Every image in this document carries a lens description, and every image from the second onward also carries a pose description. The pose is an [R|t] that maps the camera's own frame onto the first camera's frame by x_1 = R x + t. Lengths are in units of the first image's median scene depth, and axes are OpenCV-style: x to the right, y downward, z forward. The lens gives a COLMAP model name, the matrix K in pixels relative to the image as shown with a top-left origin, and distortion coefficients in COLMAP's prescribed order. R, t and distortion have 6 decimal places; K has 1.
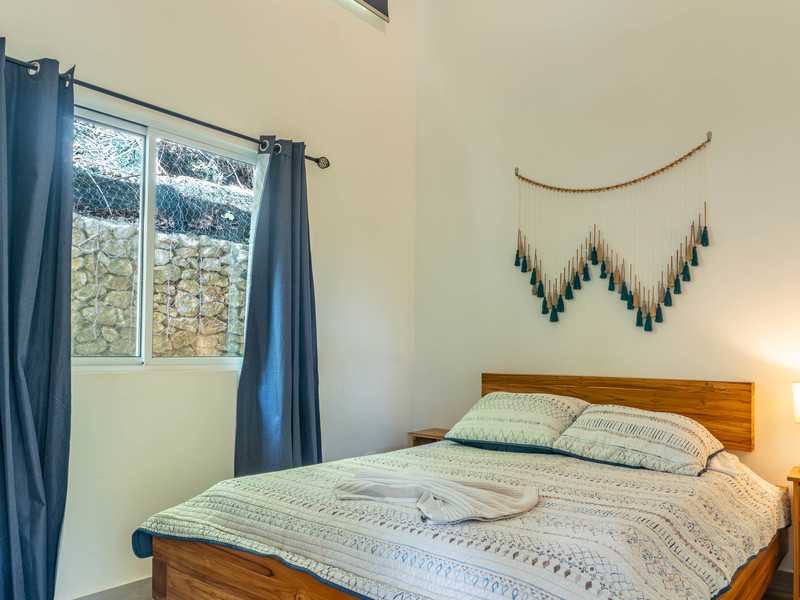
lens RADIAL K [[656.3, 0, 398.1], [0, 656.3, 333.6], [0, 0, 1]] dist [-0.045177, -0.002598]
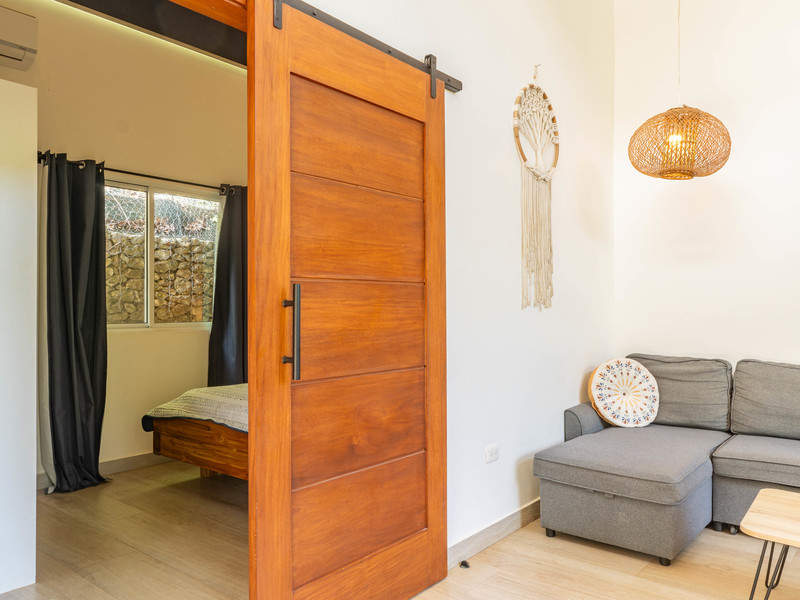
lens RADIAL K [[625.0, 0, 400.0], [0, 625.0, 300.0], [0, 0, 1]] dist [-0.001450, -0.002720]
pose [[0.999778, -0.015614, -0.014117, 0.206767], [0.015716, 0.999851, 0.007188, -0.018007], [0.014003, -0.007408, 0.999875, -0.446344]]
